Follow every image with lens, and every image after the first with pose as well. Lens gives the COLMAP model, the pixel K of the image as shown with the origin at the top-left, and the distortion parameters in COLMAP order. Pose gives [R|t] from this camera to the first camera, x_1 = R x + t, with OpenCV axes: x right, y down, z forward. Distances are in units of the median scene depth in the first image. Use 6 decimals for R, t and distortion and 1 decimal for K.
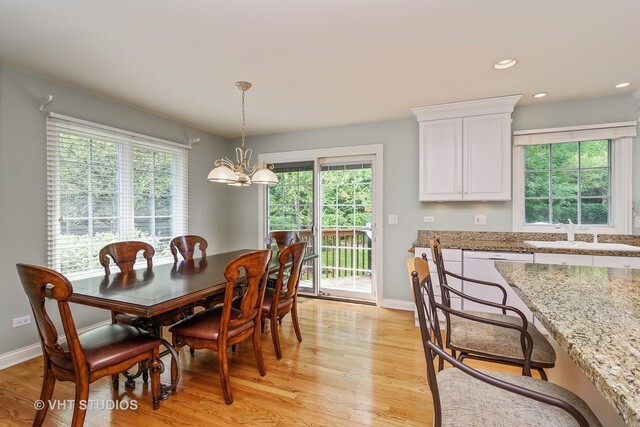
lens RADIAL K [[310.0, 0, 322.2], [0, 310.0, 214.8], [0, 0, 1]] dist [0.001204, 0.000531]
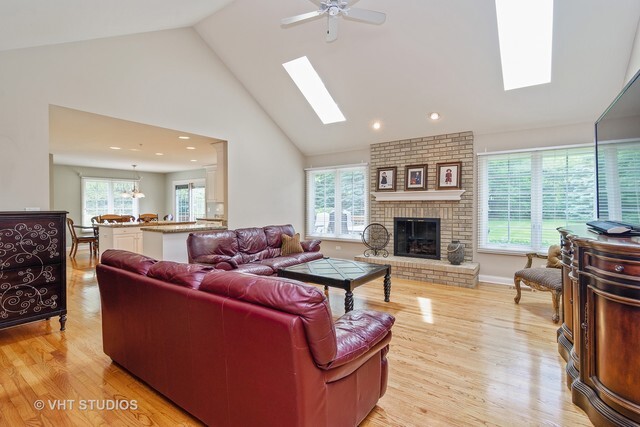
lens RADIAL K [[310.0, 0, 316.3], [0, 310.0, 209.2], [0, 0, 1]] dist [0.001204, 0.000531]
pose [[0.972581, 0.001100, -0.232563, 1.793156], [-0.002063, 0.999990, -0.003896, 0.020651], [0.232557, 0.004269, 0.972573, -1.268830]]
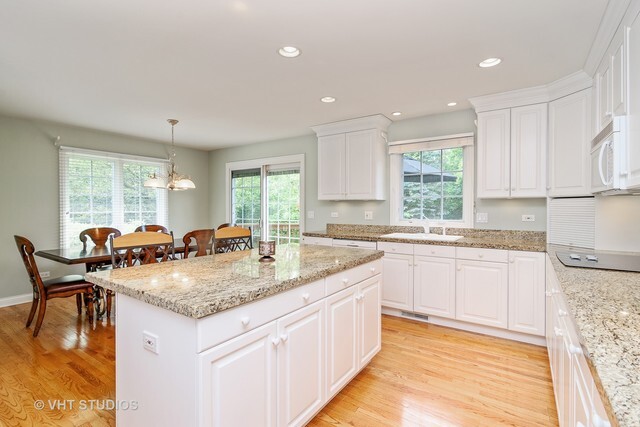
lens RADIAL K [[310.0, 0, 314.2], [0, 310.0, 209.6], [0, 0, 1]] dist [0.001204, 0.000531]
pose [[0.979222, 0.003247, -0.202763, 0.553528], [-0.004888, 0.999959, -0.007595, 0.003899], [0.202730, 0.008428, 0.979198, -0.231577]]
